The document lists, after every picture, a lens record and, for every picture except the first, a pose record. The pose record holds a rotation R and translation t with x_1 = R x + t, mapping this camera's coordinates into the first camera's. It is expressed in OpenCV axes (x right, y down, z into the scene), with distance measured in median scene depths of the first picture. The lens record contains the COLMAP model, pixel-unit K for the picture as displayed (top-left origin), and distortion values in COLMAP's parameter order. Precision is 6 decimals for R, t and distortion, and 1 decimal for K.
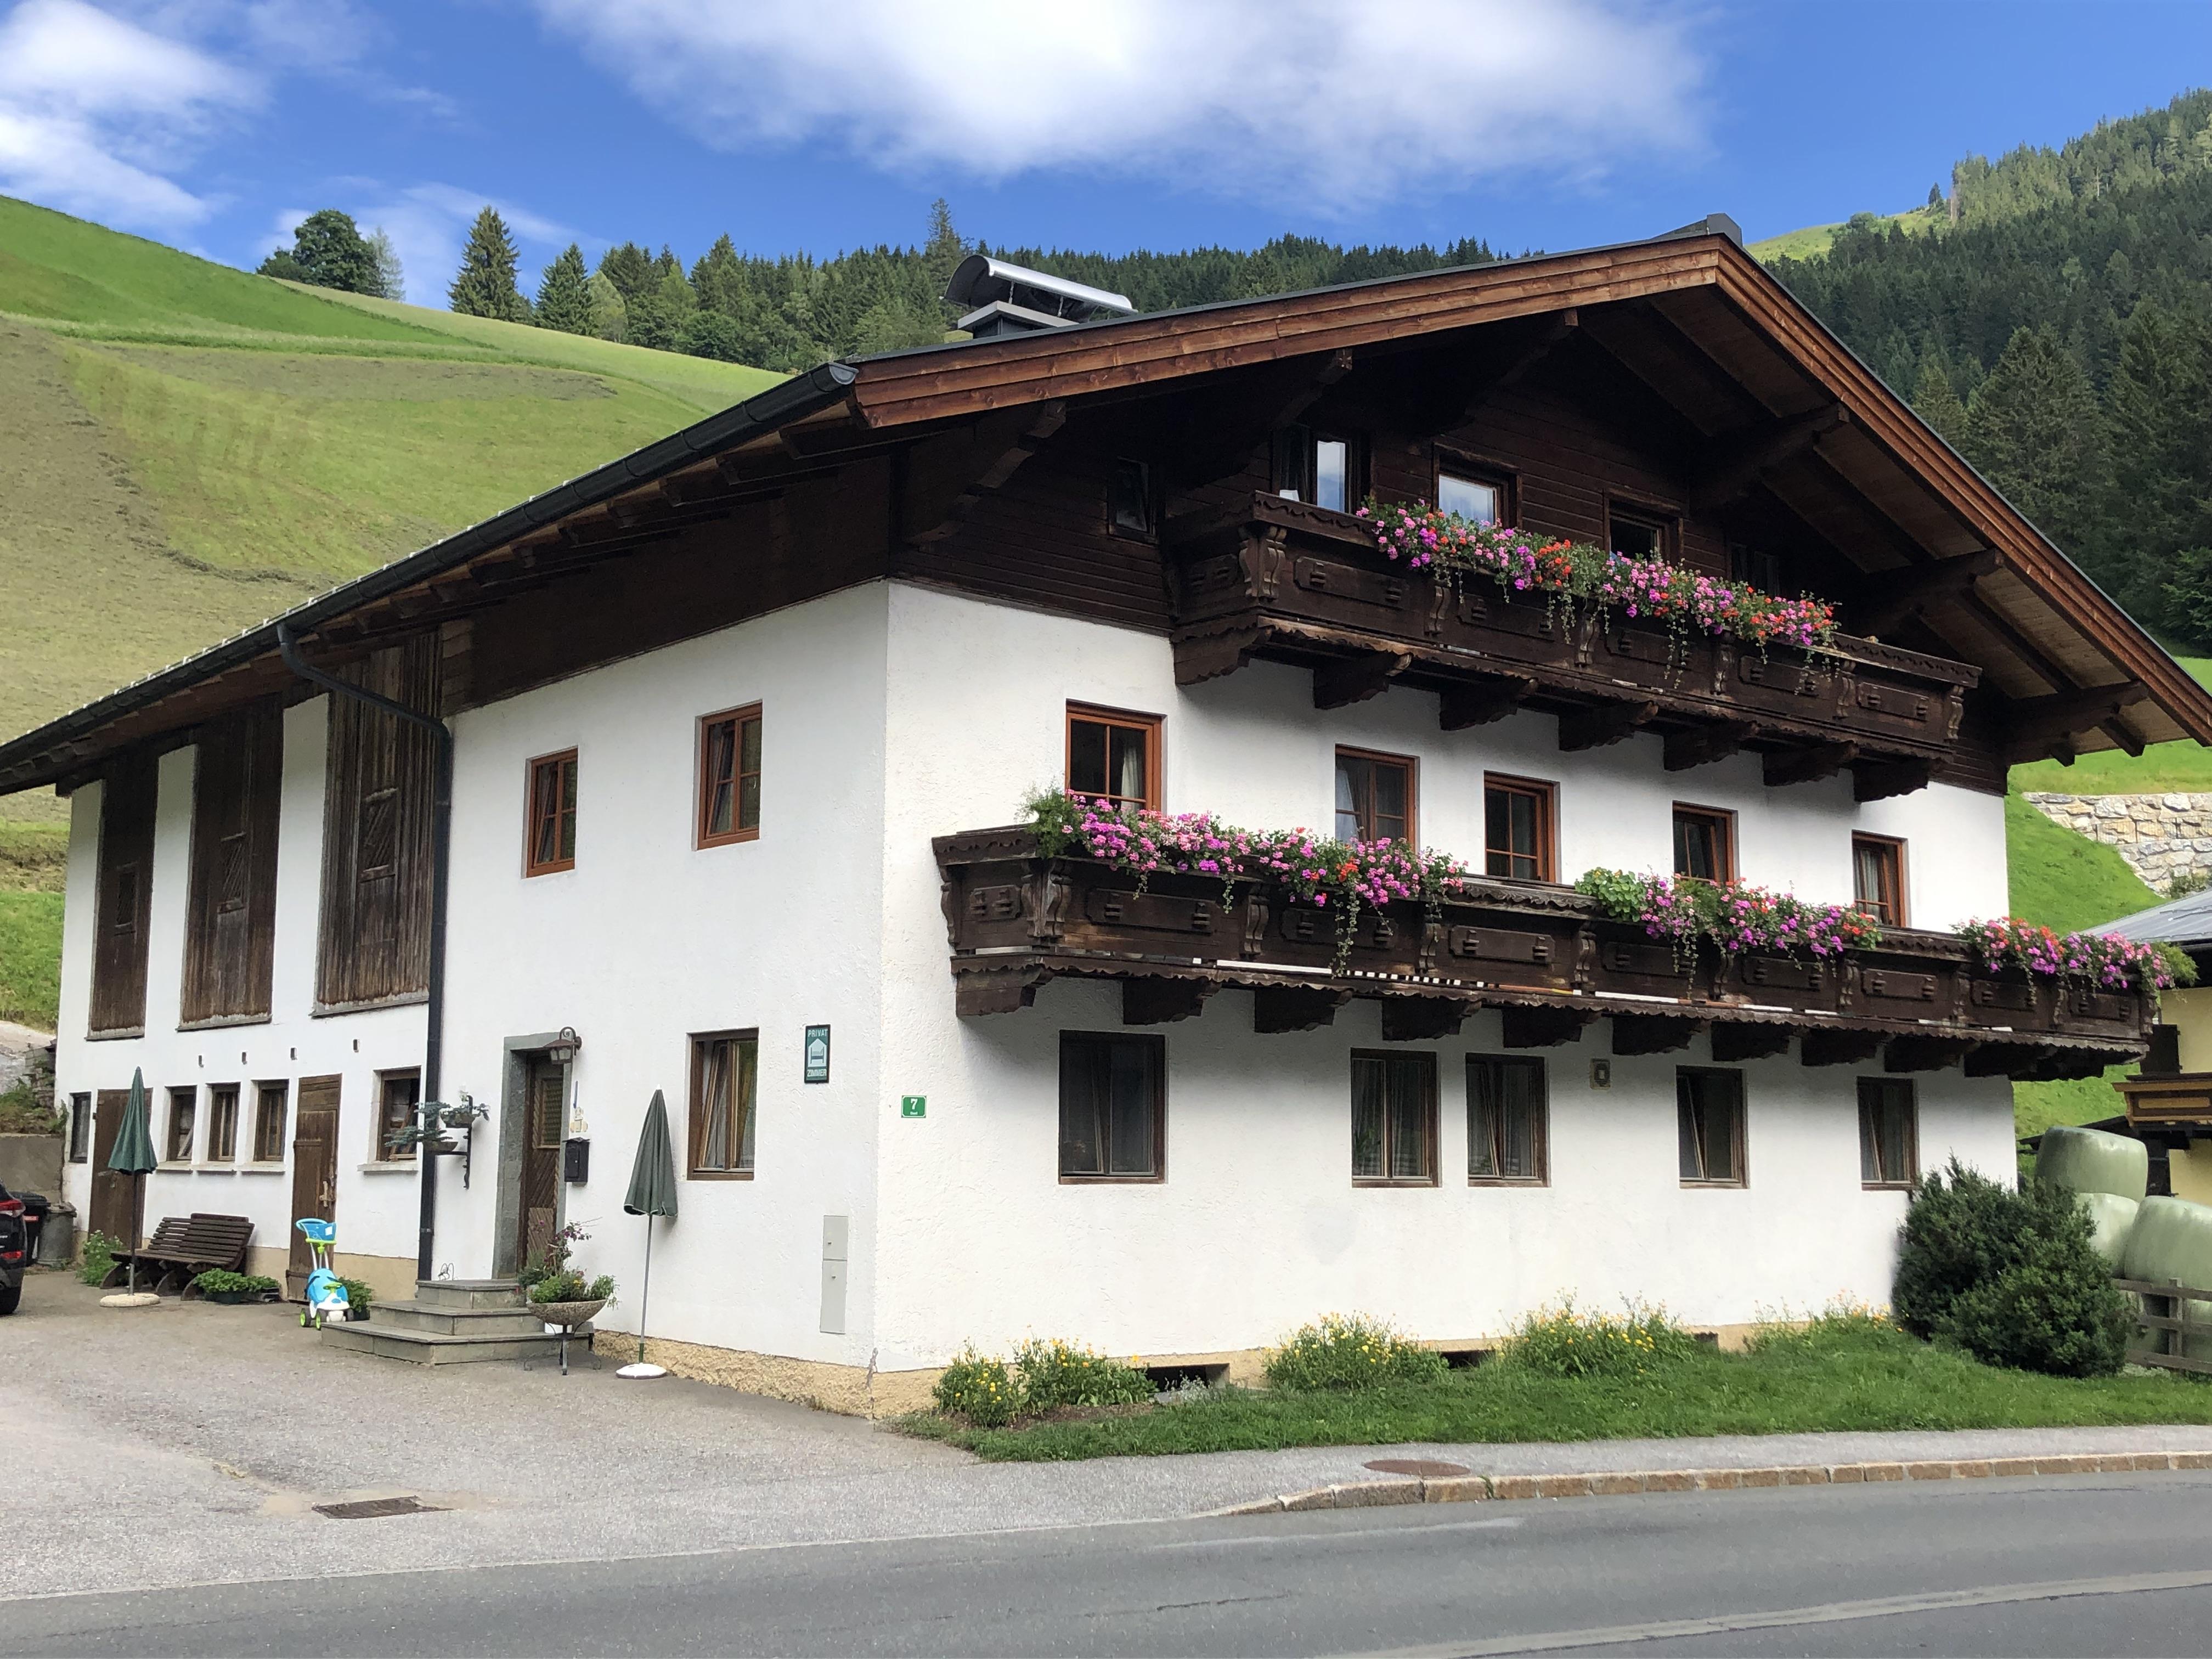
lens RADIAL K [[2409.7, 0, 1100.7], [0, 2409.7, 820.1], [0, 0, 1]] dist [0.128109, -0.346613]
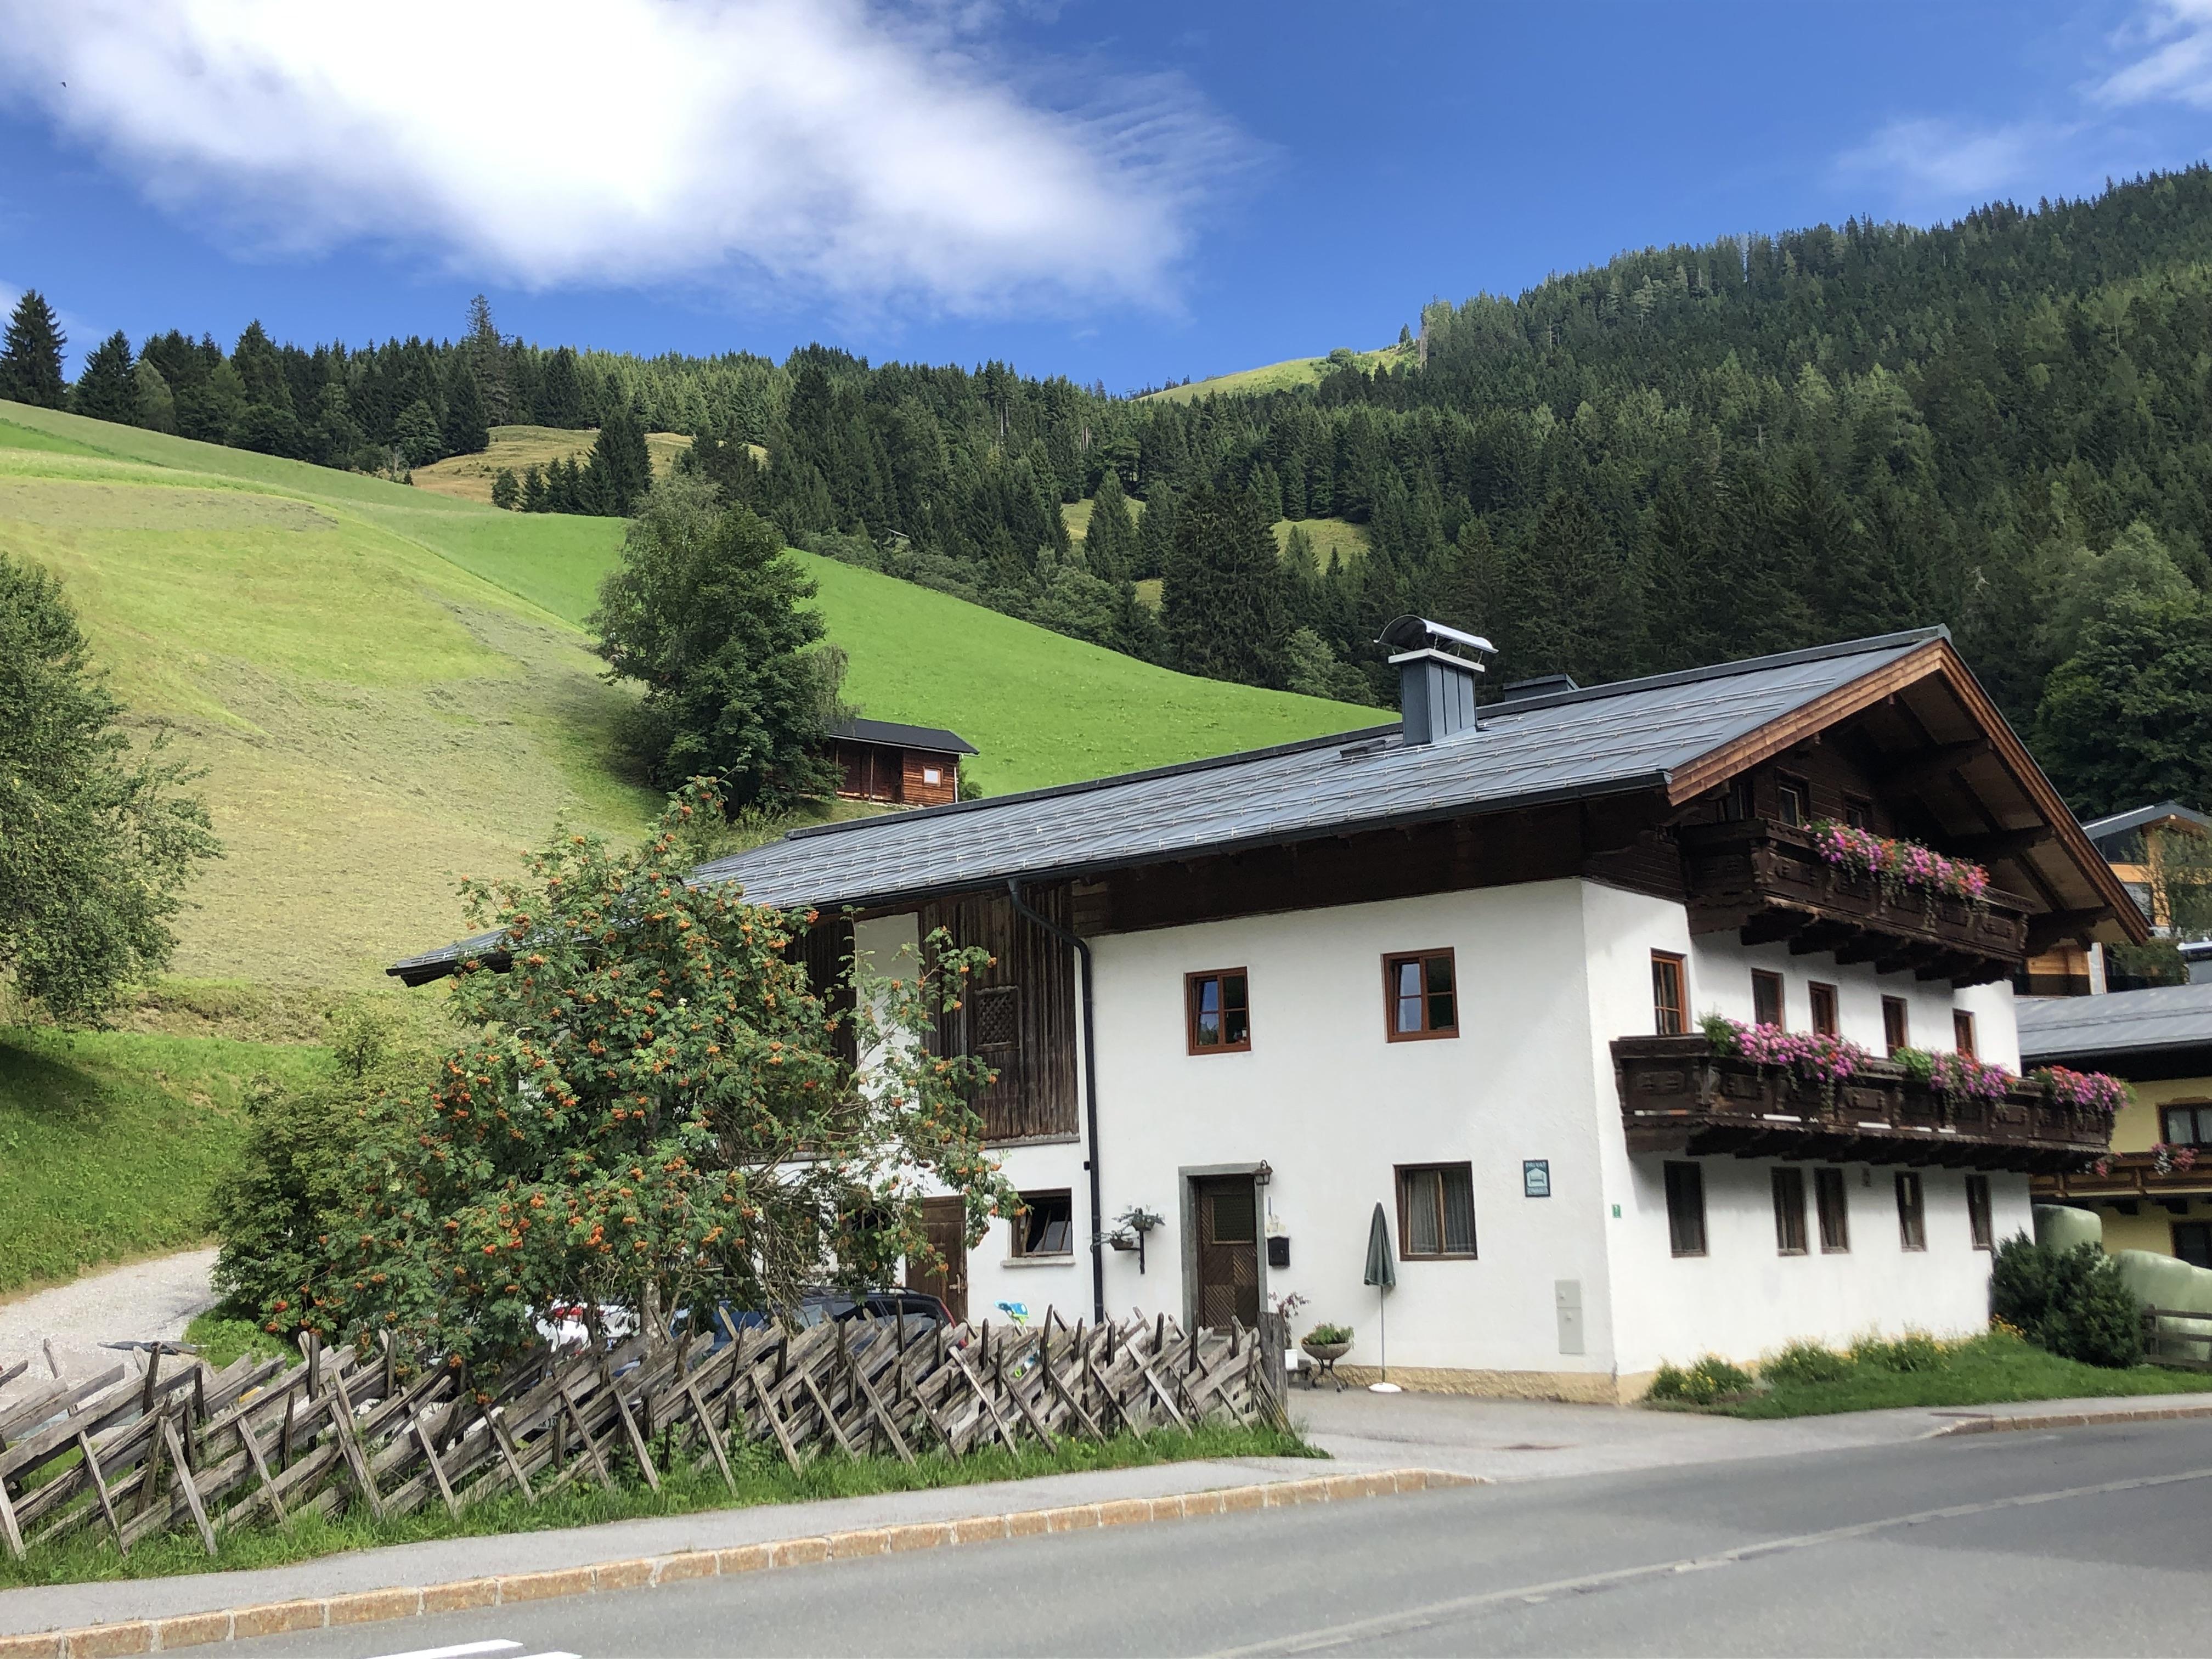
lens RADIAL K [[2409.7, 0, 1100.7], [0, 2409.7, 820.1], [0, 0, 1]] dist [0.128109, -0.346613]
pose [[0.977555, 0.007474, 0.210550, -0.586420], [0.000678, 0.999254, -0.038620, -0.061226], [-0.210681, 0.037896, 0.976820, -0.399282]]
